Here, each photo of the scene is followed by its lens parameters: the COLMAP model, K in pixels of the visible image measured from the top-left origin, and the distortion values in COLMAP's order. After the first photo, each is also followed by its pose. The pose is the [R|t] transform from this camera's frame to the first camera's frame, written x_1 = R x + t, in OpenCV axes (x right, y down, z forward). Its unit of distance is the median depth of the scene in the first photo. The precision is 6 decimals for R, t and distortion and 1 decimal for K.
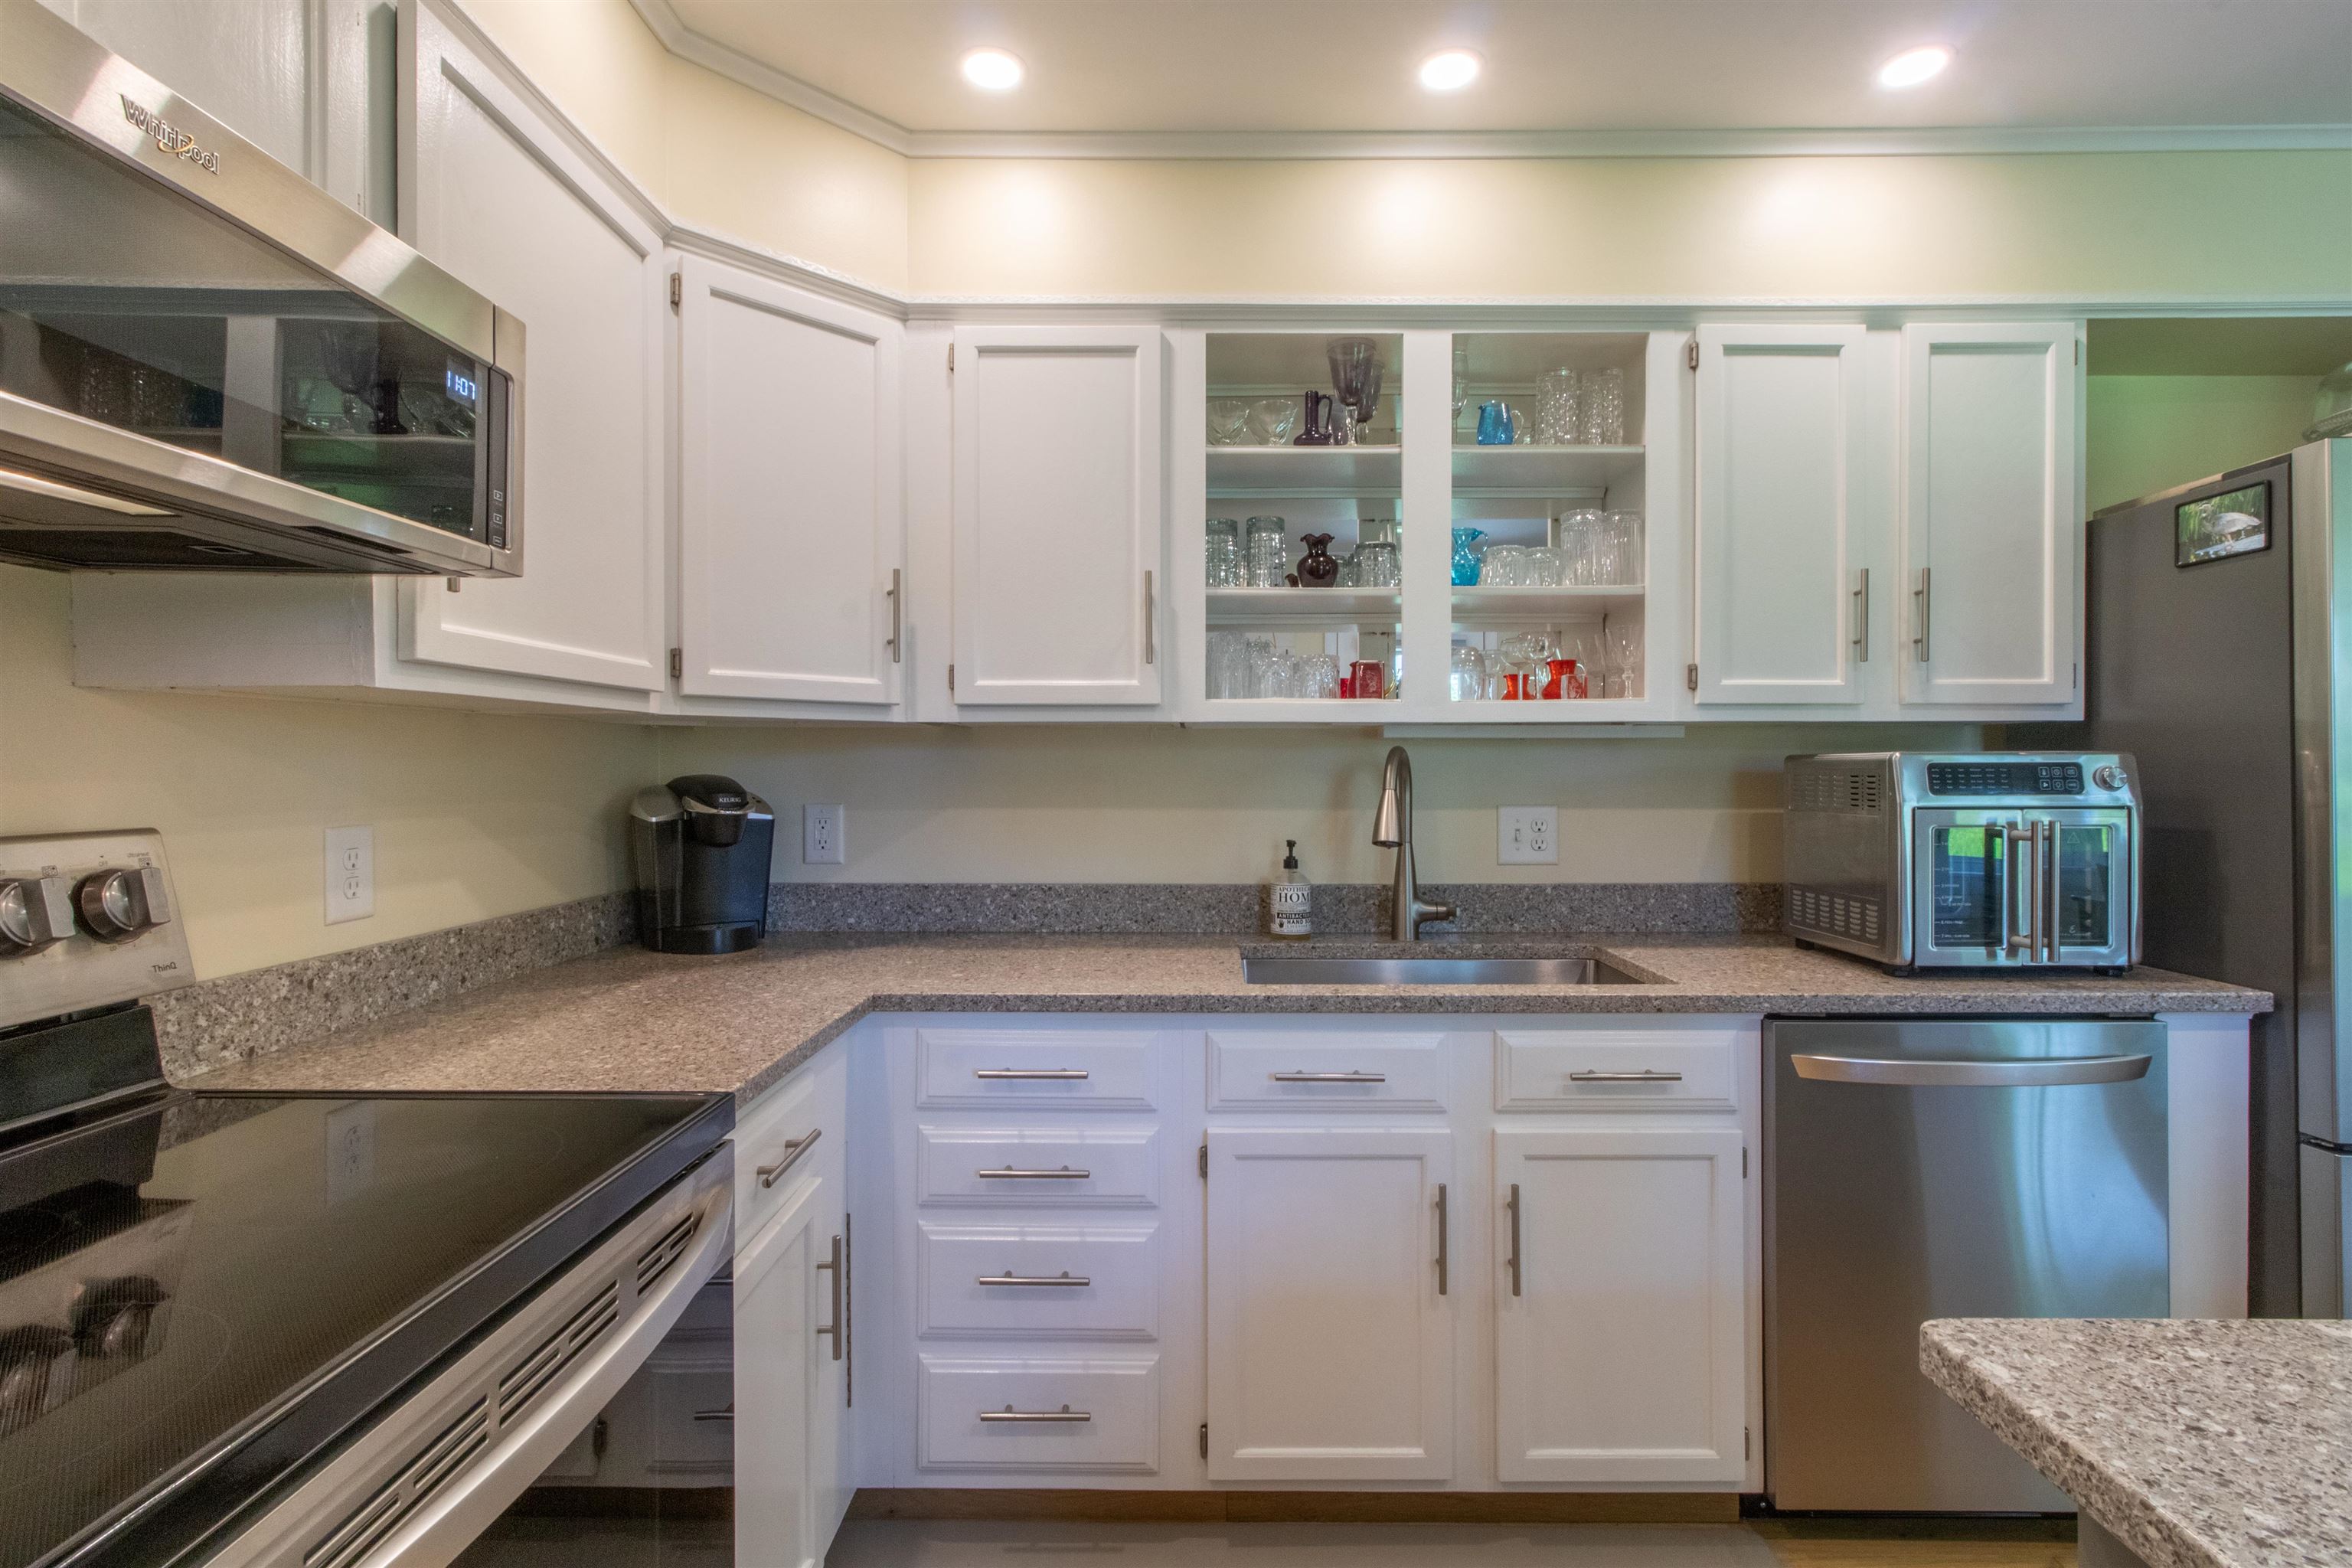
lens RADIAL K [[1097.3, 0, 1190.7], [0, 1097.3, 760.8], [0, 0, 1]] dist [0.002601, -0.000233]
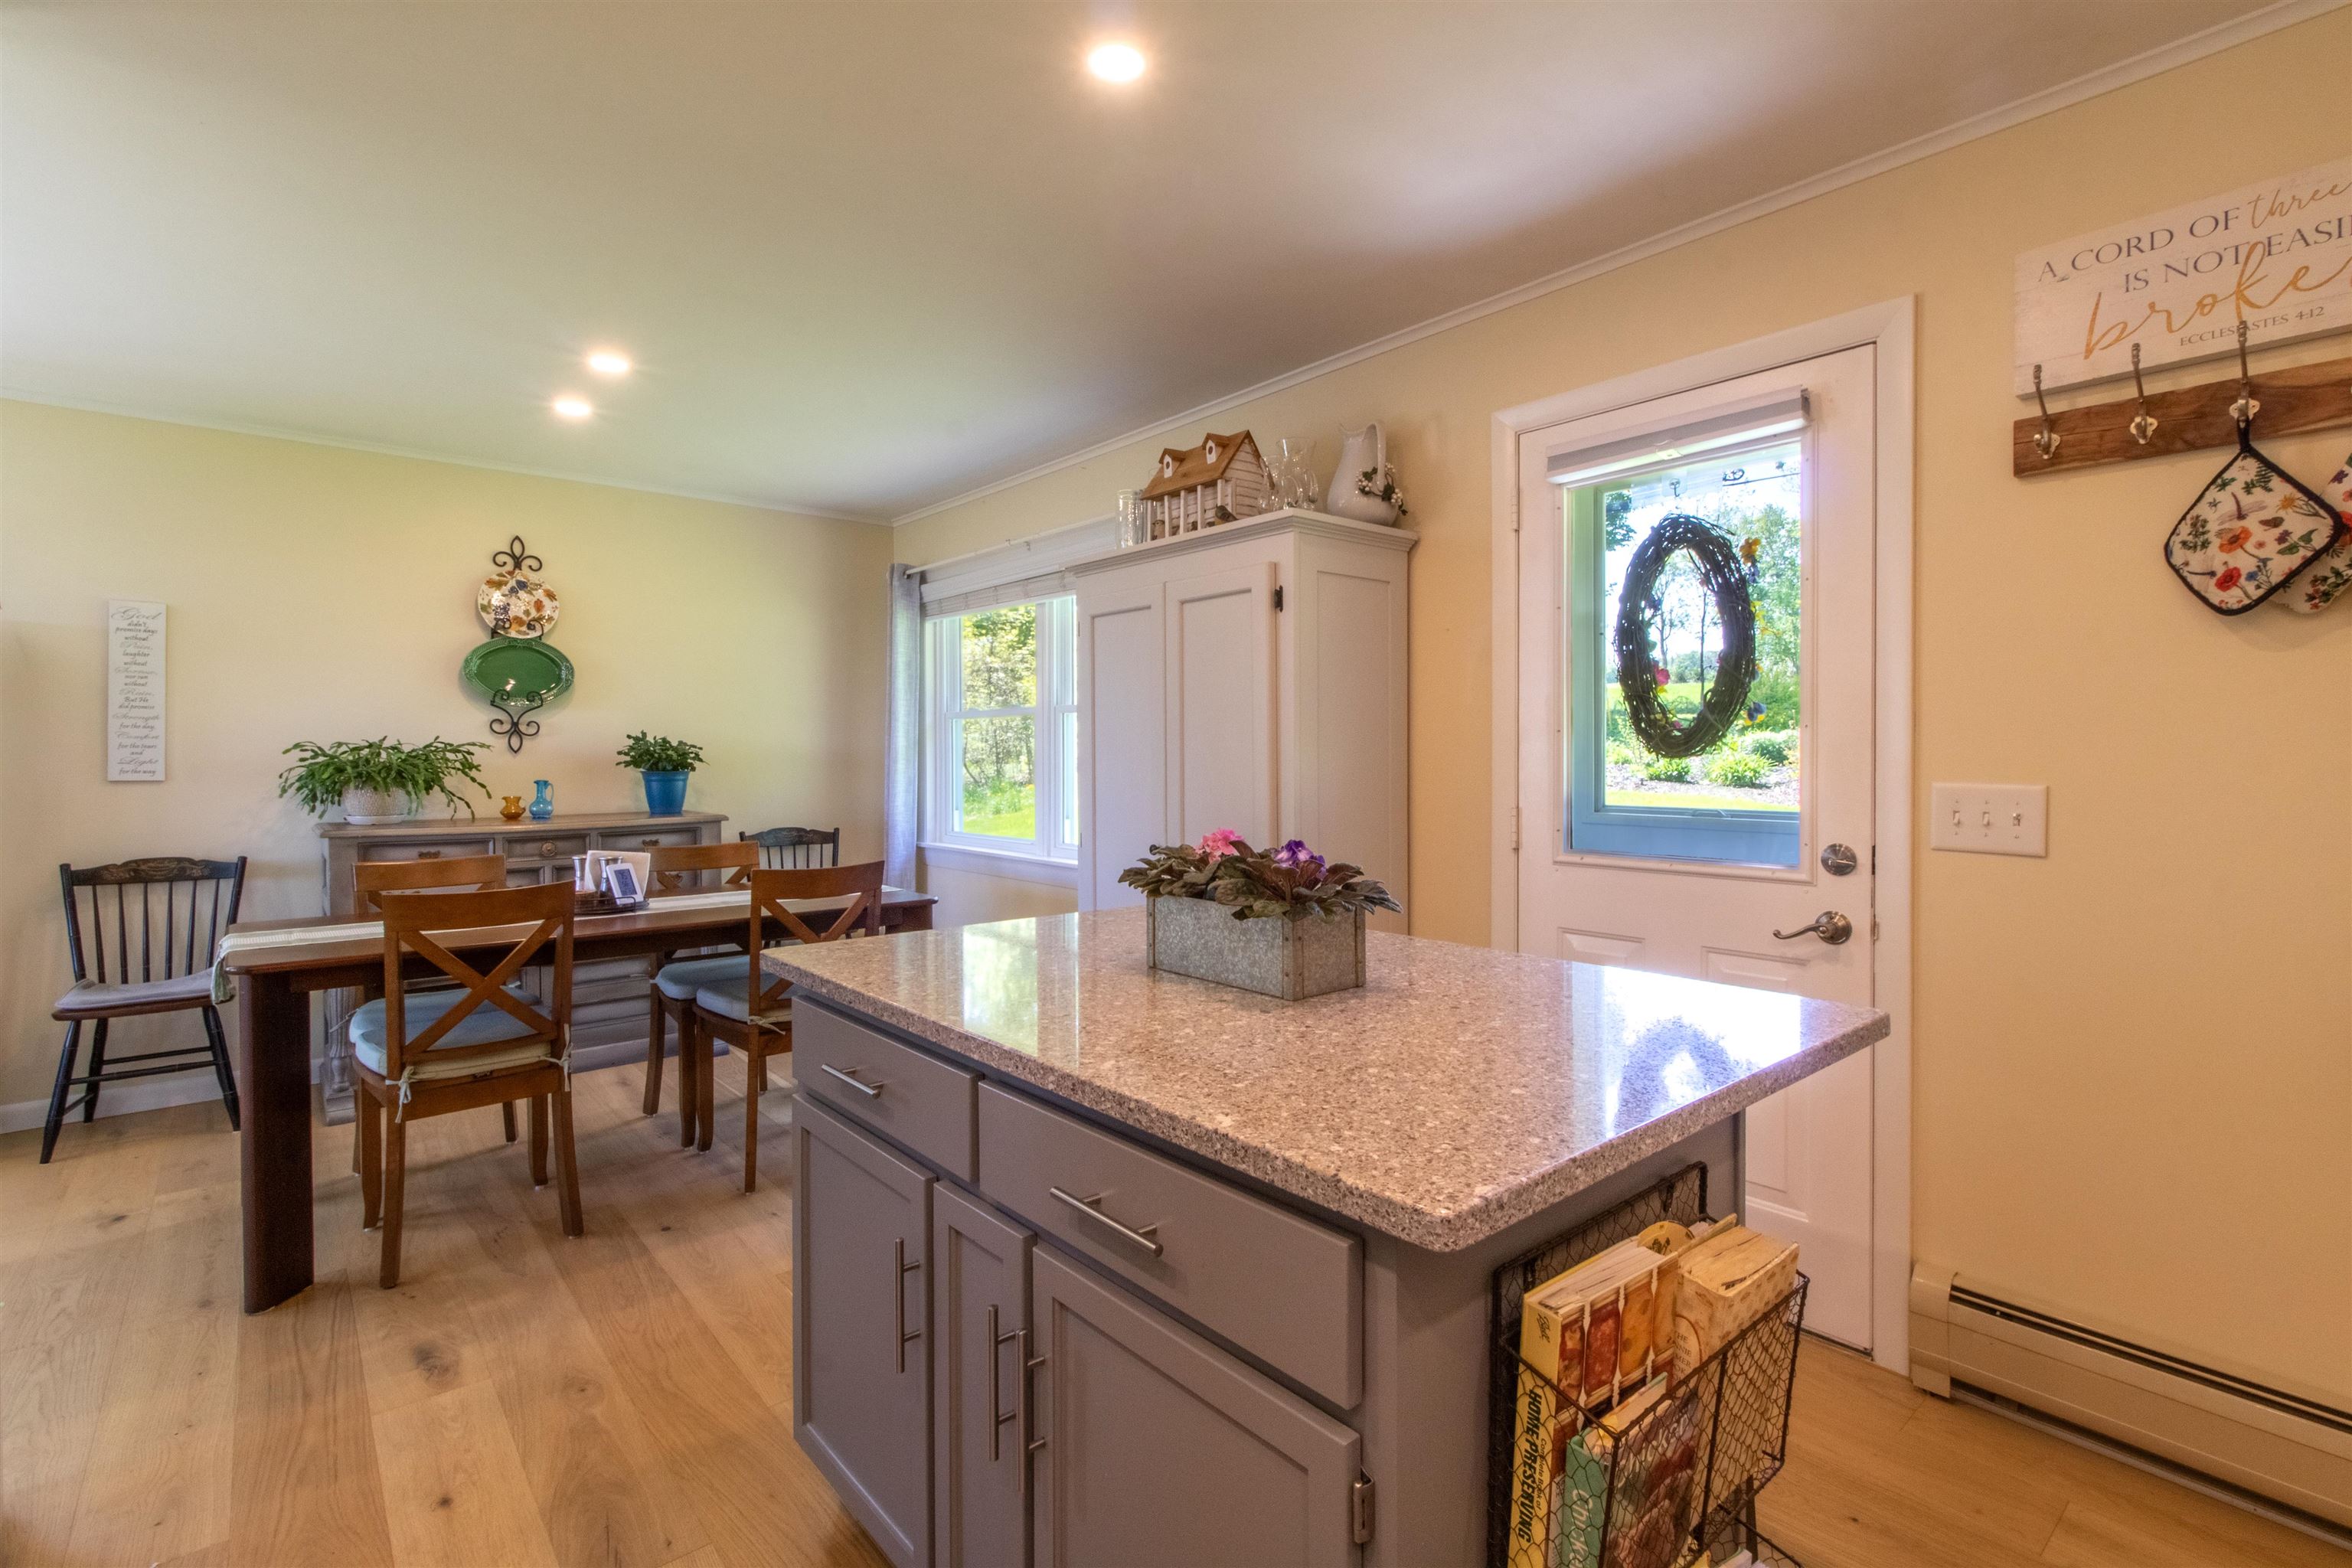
lens RADIAL K [[1082.2, 0, 1190.1], [0, 1082.2, 769.0], [0, 0, 1]] dist [-0.001603, -0.000053]
pose [[-0.656290, -0.009225, 0.754453, -0.003622], [-0.003979, 0.999954, 0.008766, 0.011699], [-0.754499, 0.002751, -0.656296, 0.637659]]
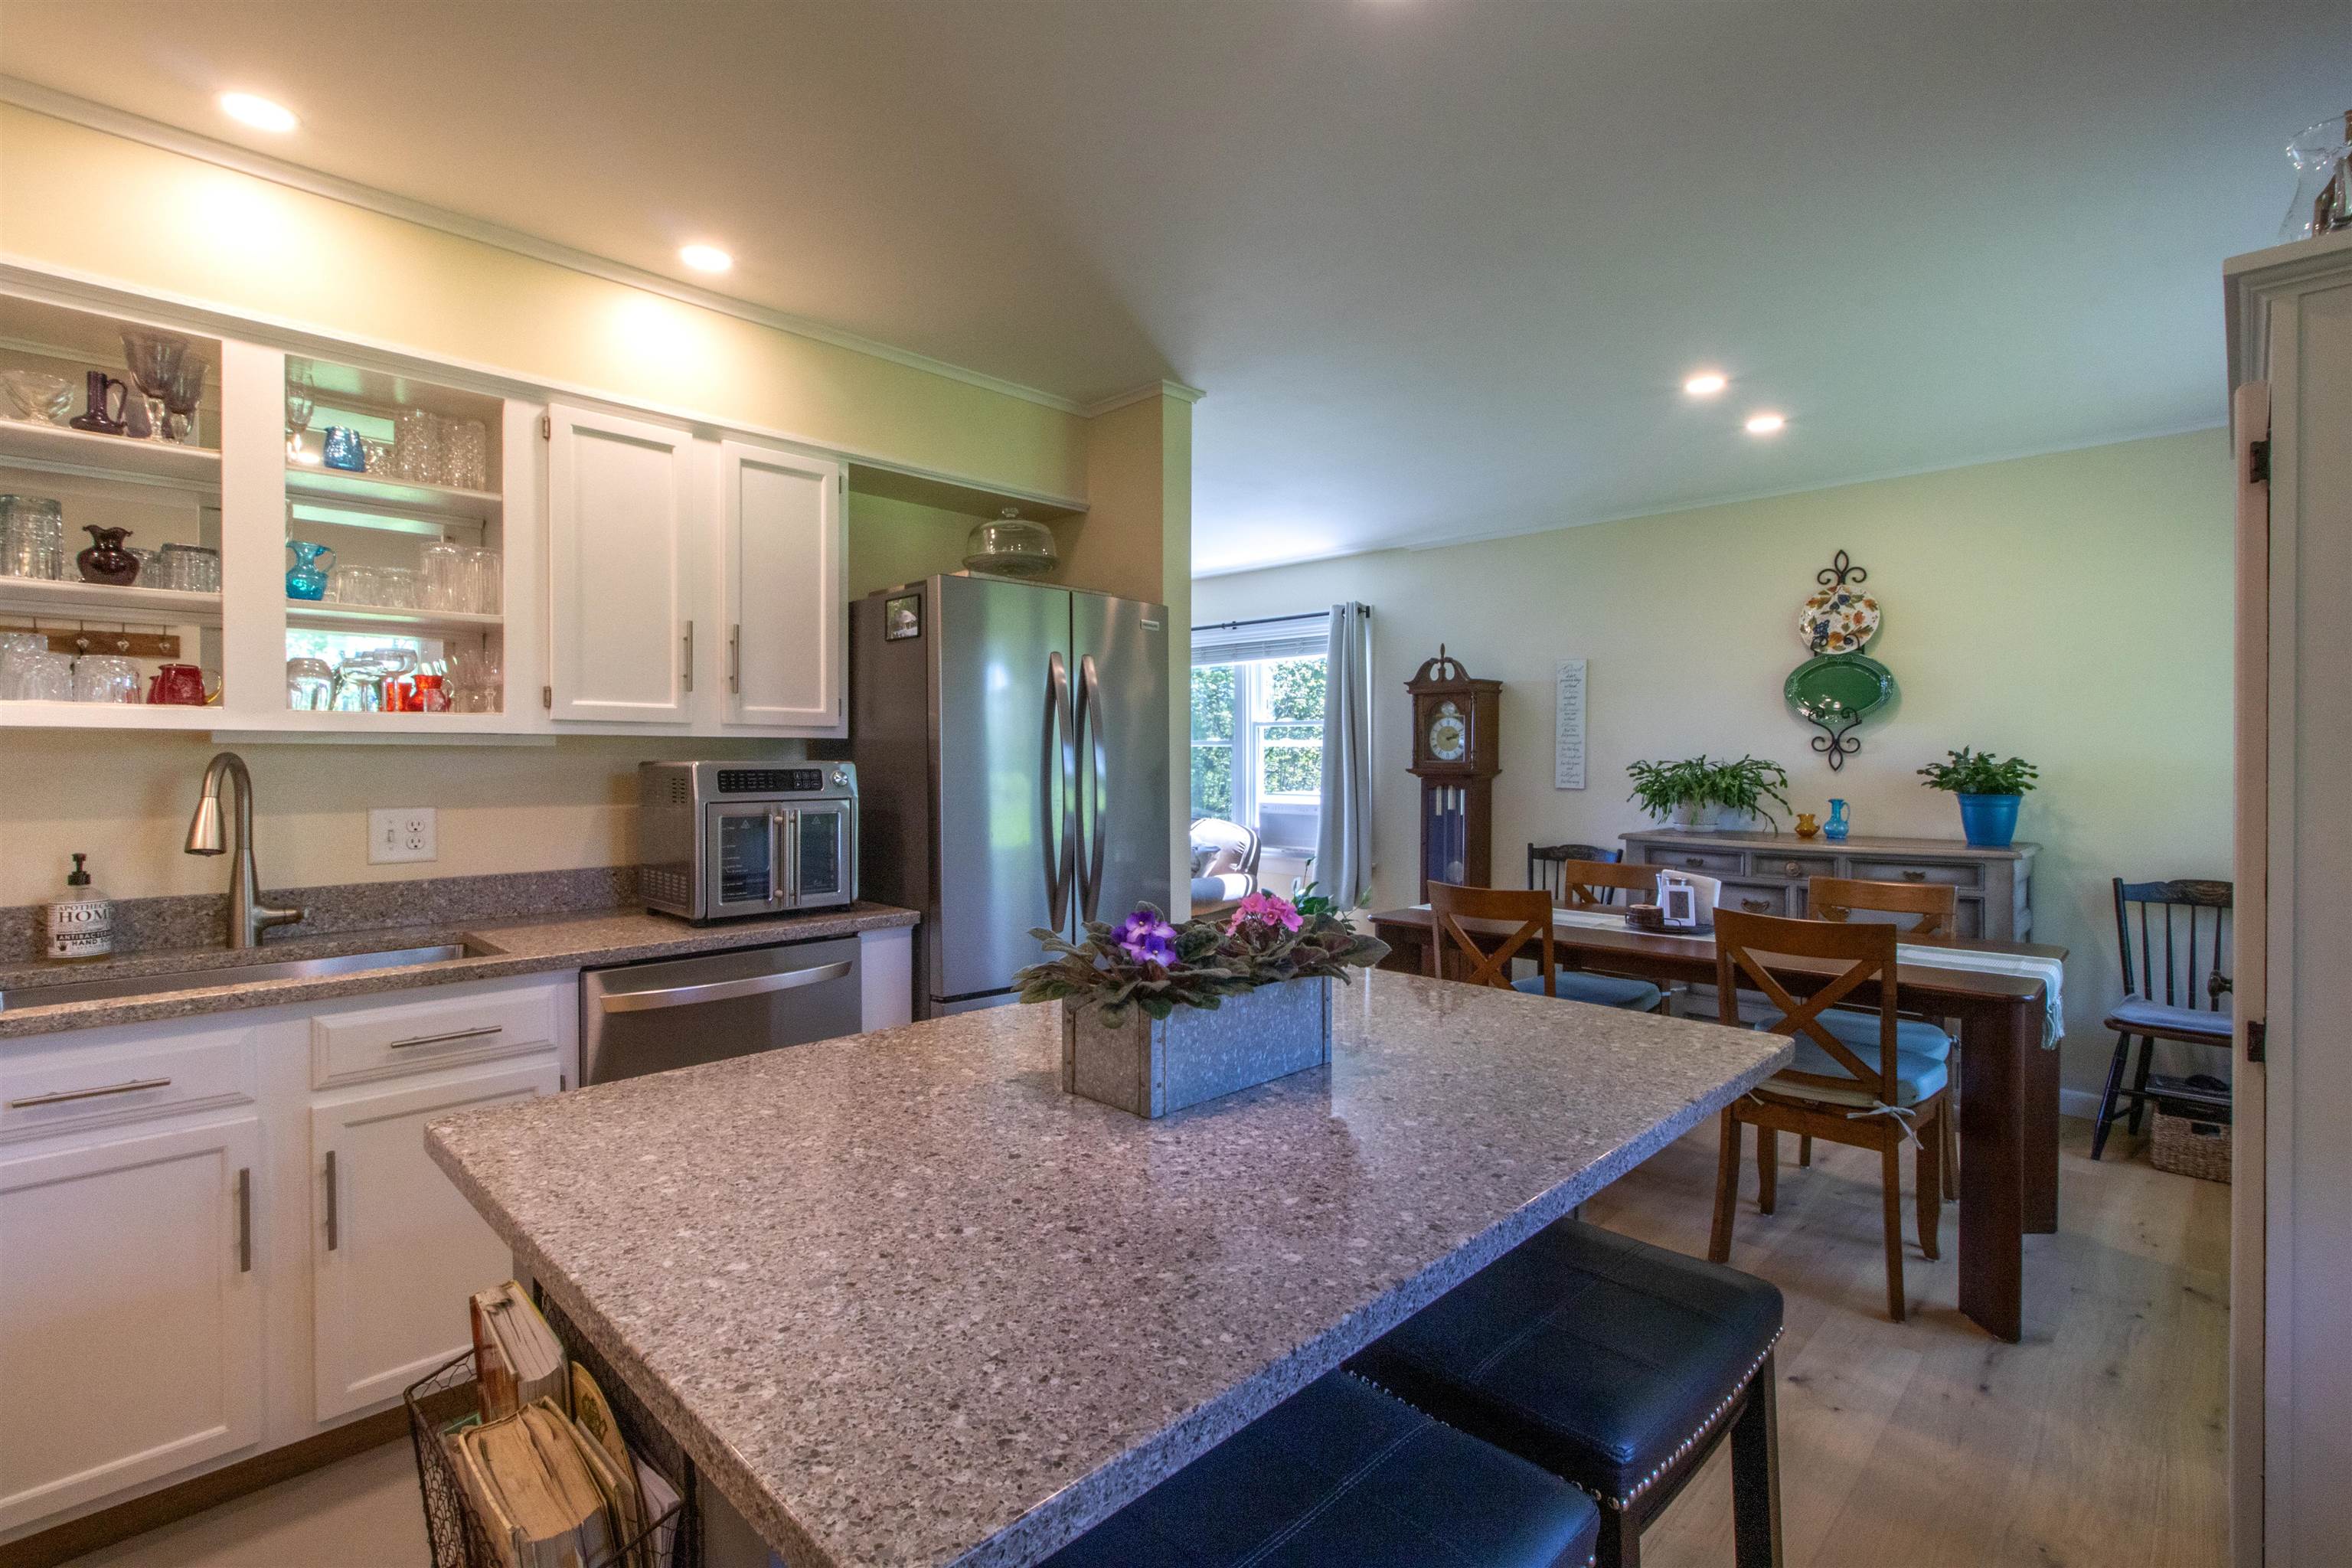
lens RADIAL K [[1082.2, 0, 1190.1], [0, 1082.2, 769.0], [0, 0, 1]] dist [-0.001603, -0.000053]
pose [[0.691491, -0.005010, 0.722368, 0.090876], [-0.007445, 0.999873, 0.014062, -0.019815], [-0.722347, -0.015101, 0.691366, -0.321392]]
